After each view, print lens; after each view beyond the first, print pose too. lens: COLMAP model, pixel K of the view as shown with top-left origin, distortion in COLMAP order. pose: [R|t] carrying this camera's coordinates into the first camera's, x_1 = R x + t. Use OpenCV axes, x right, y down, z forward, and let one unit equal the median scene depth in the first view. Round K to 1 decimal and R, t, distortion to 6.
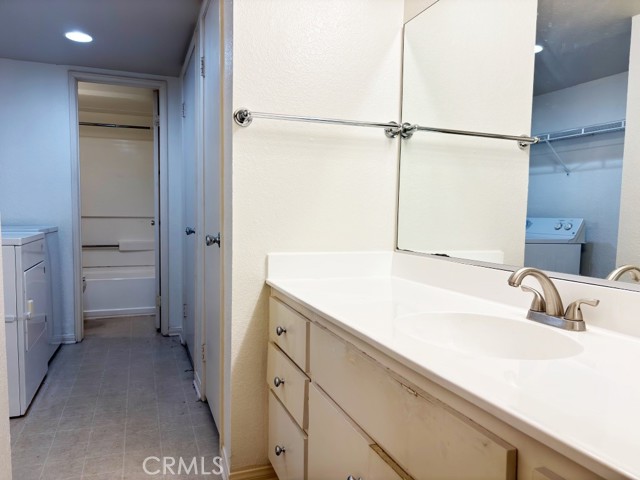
lens RADIAL K [[485.5, 0, 317.2], [0, 485.5, 244.1], [0, 0, 1]] dist [0.006714, 0.008200]
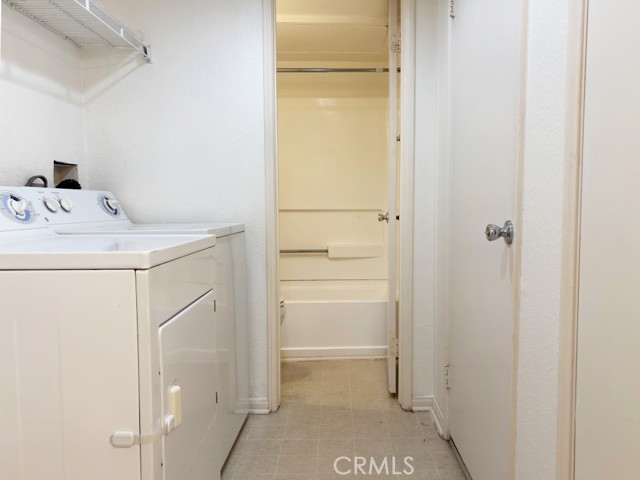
lens RADIAL K [[485.5, 0, 321.1], [0, 485.5, 238.9], [0, 0, 1]] dist [0.006714, 0.008200]
pose [[0.932940, 0.005667, -0.359986, -0.198414], [-0.006792, 0.999975, -0.001860, -0.014786], [0.359967, 0.004181, 0.932956, 0.415038]]
